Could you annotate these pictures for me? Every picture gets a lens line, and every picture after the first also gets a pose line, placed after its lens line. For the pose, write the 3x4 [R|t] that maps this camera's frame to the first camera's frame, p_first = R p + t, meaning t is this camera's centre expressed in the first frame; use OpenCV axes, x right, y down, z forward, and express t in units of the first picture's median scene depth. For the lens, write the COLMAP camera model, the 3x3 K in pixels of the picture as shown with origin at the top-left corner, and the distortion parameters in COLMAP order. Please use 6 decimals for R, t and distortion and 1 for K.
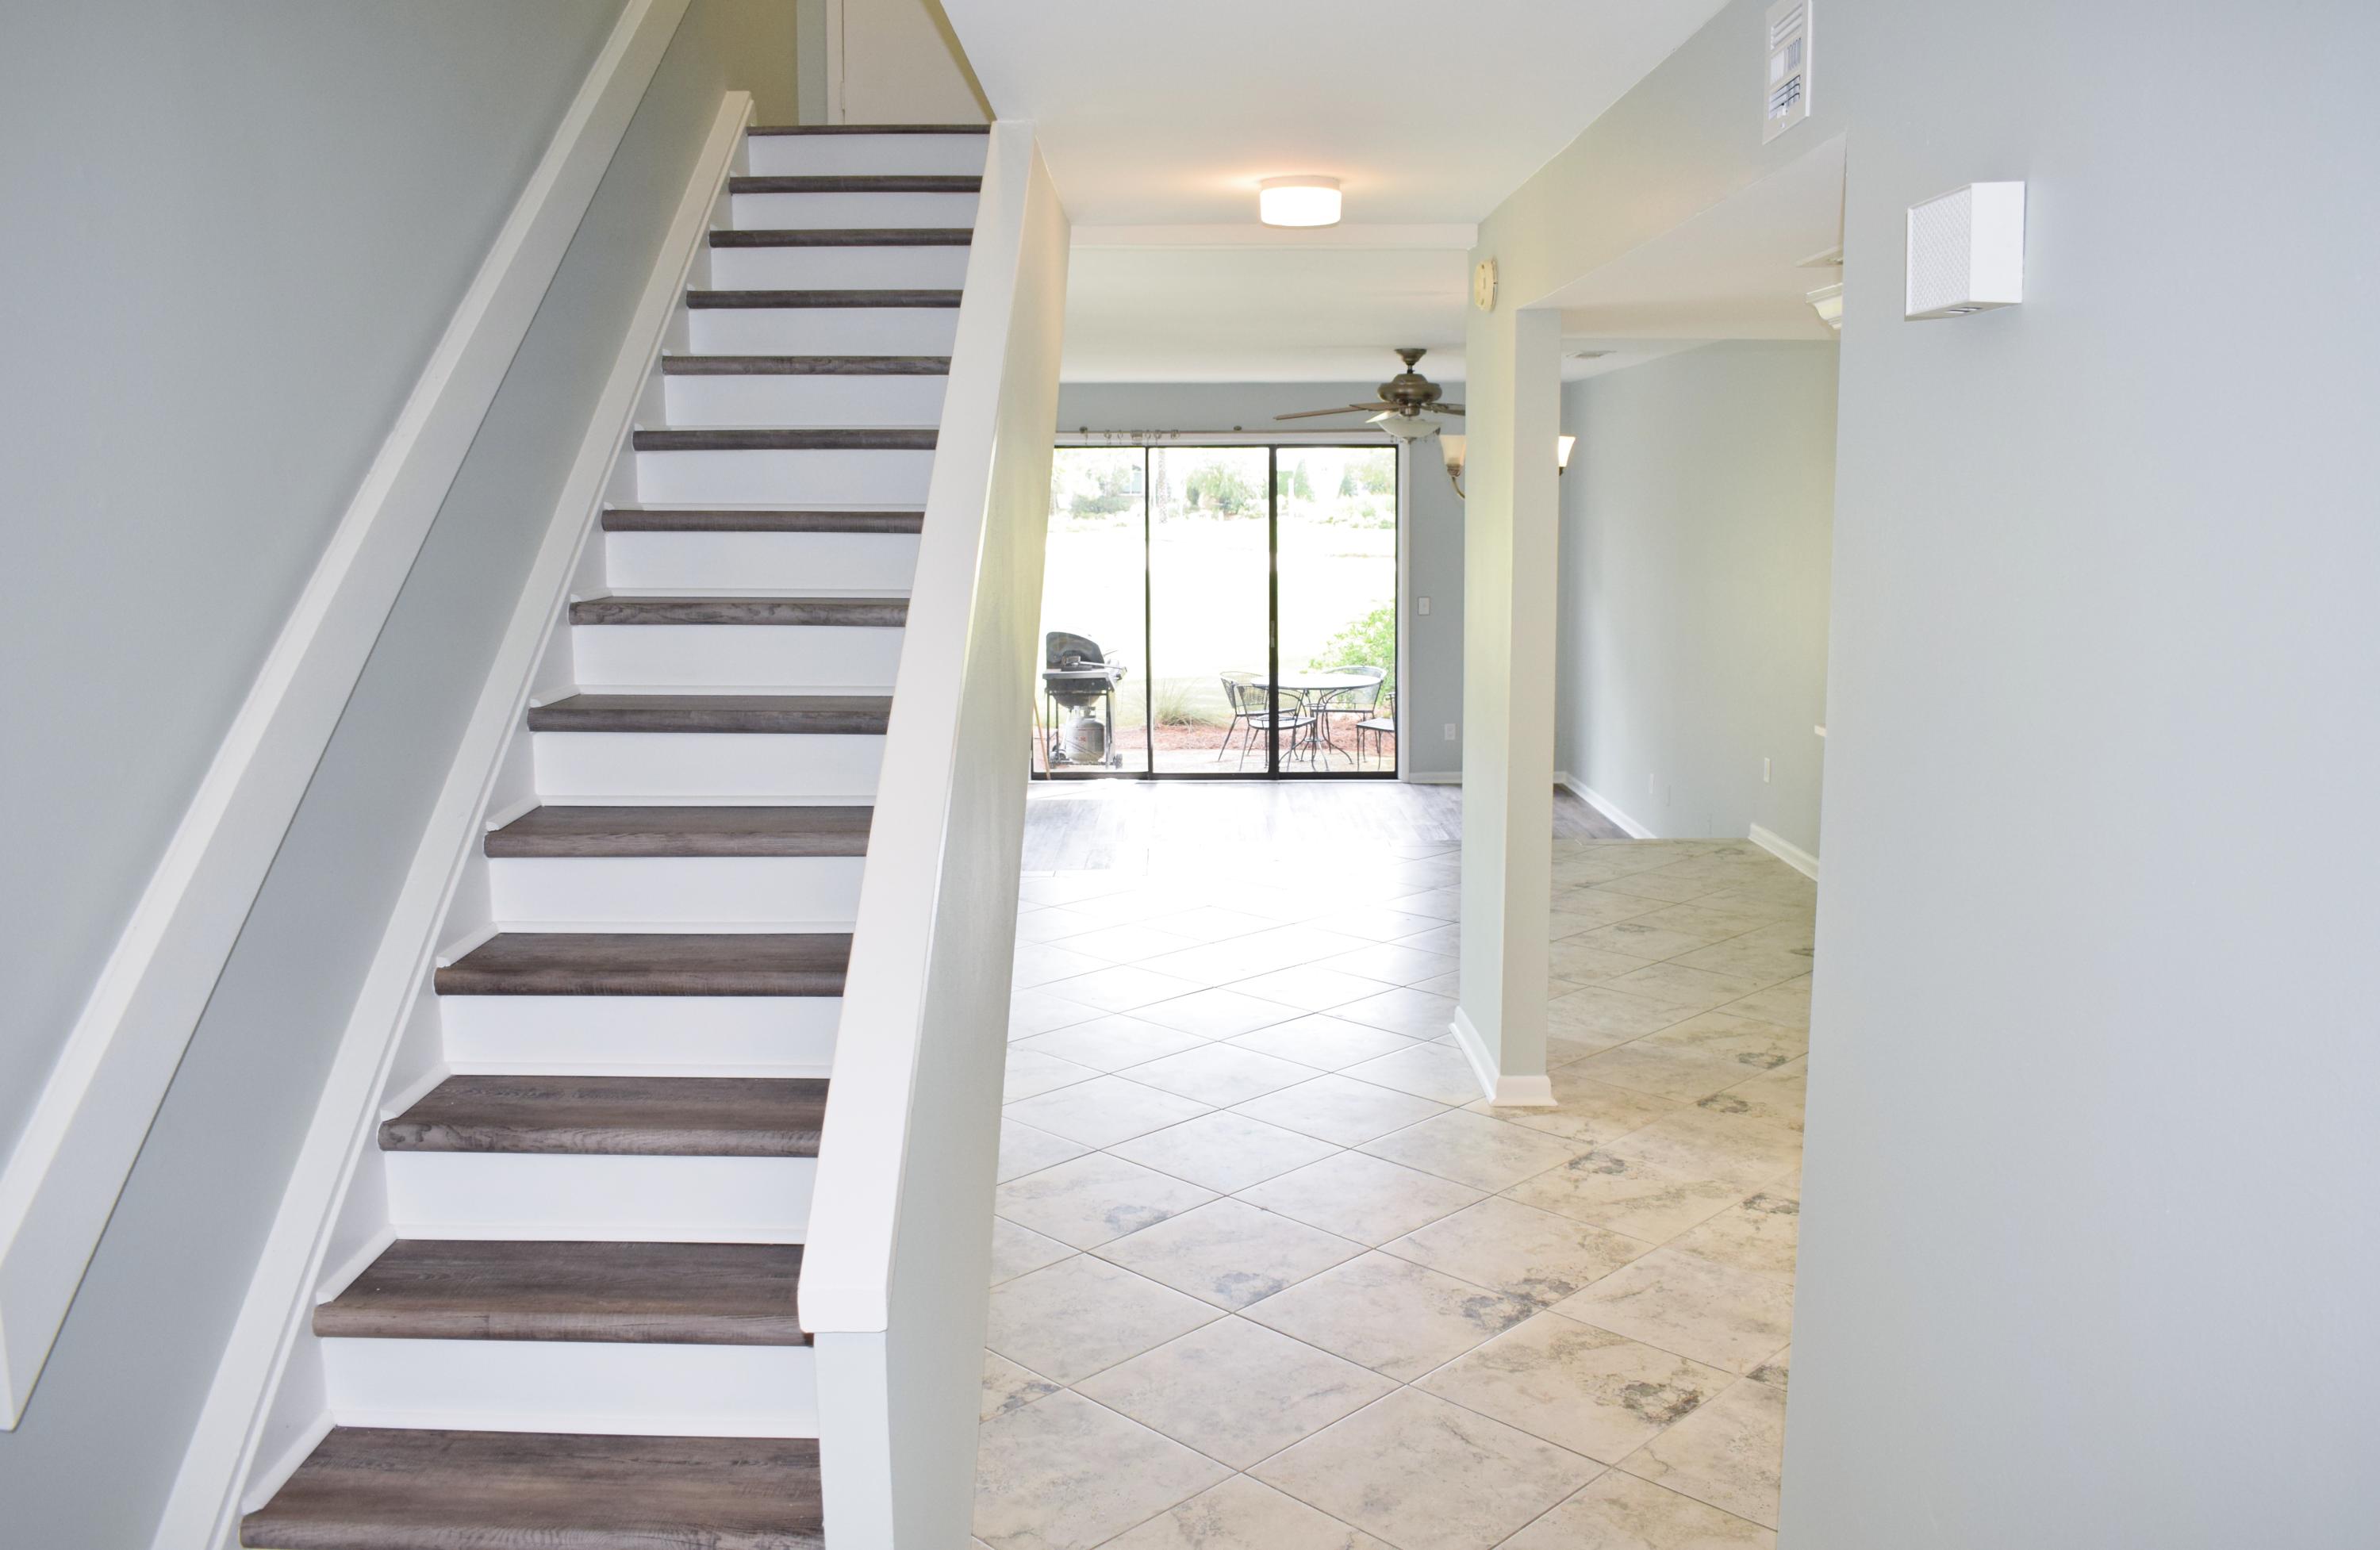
lens RADIAL K [[1904.1, 0, 1190.0], [0, 1904.1, 775.0], [0, 0, 1]] dist [-0.066404, -0.000298]
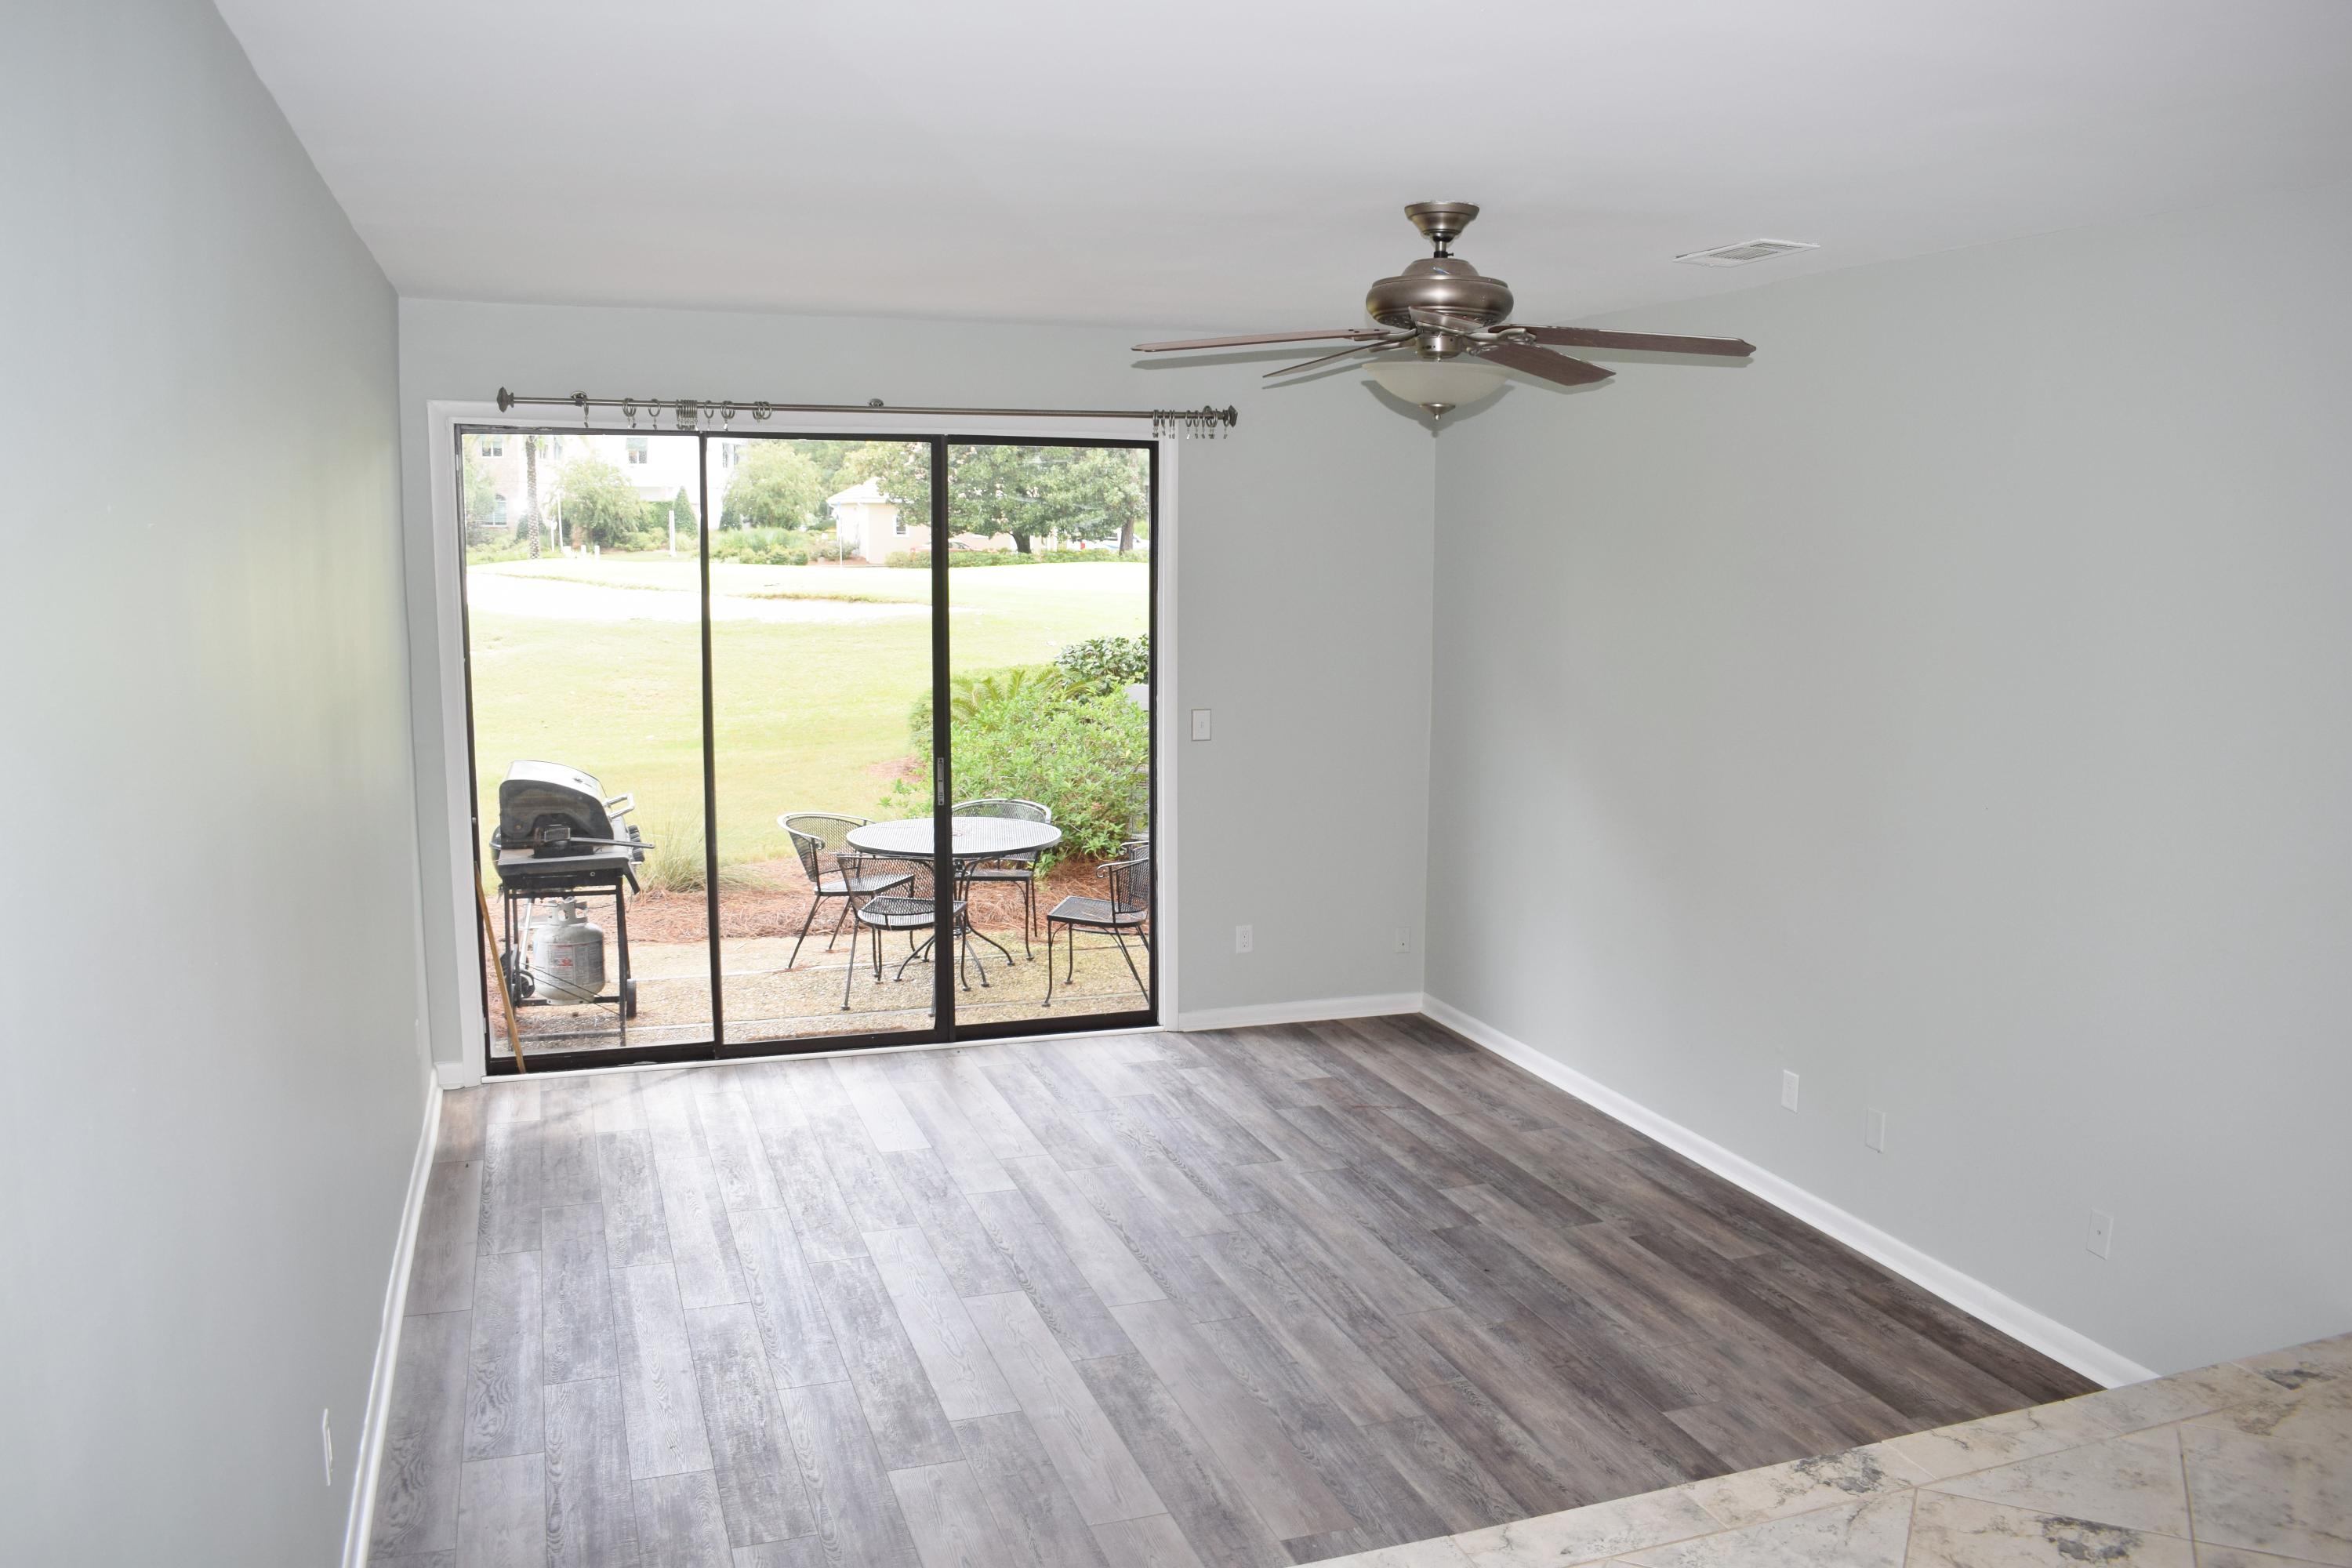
lens RADIAL K [[1846.1, 0, 1176.0], [0, 1846.1, 784.0], [0, 0, 1]] dist [-0.073914, -0.002987]
pose [[0.946013, -0.032069, 0.322539, -0.063431], [0.034776, 0.999392, -0.002635, -0.068644], [-0.322258, 0.013709, 0.946553, 0.466680]]
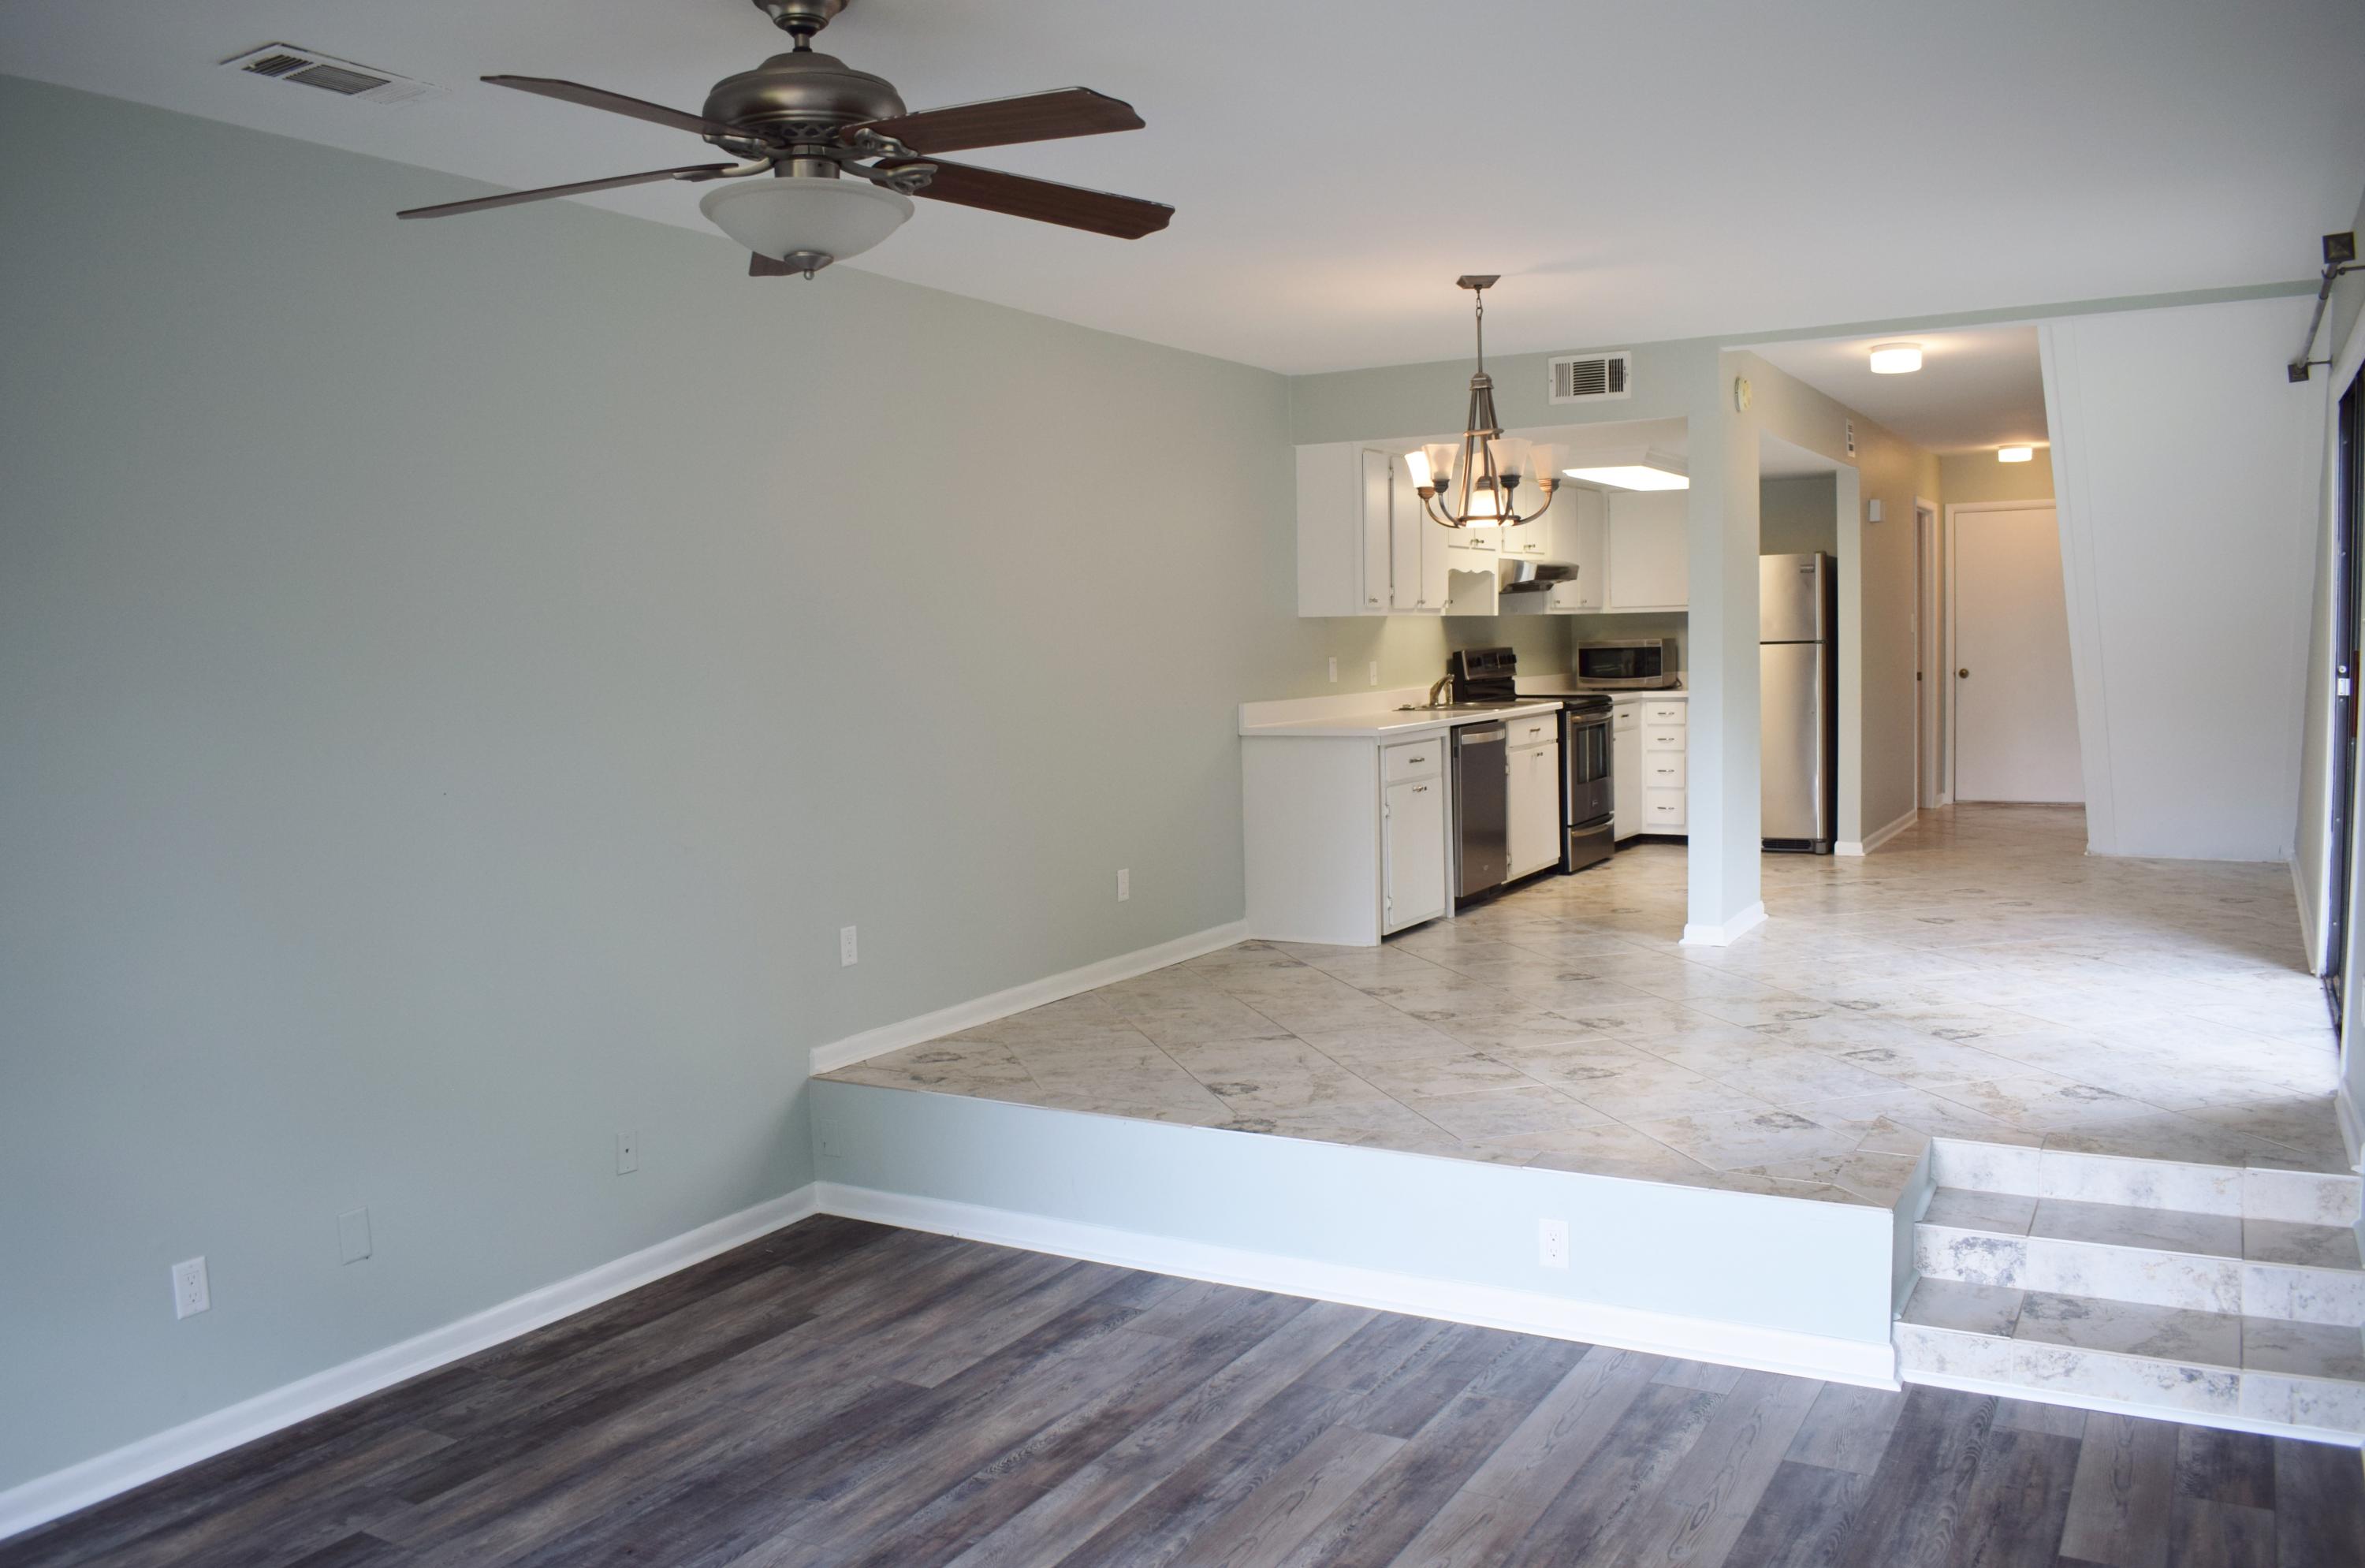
lens RADIAL K [[1856.3, 0, 1182.5], [0, 1856.3, 784.0], [0, 0, 1]] dist [-0.073914, -0.002987]
pose [[-0.864551, -0.012155, 0.502398, -0.073711], [0.100500, 0.975331, 0.196543, -0.113933], [-0.492393, 0.220412, -0.842002, 0.991102]]
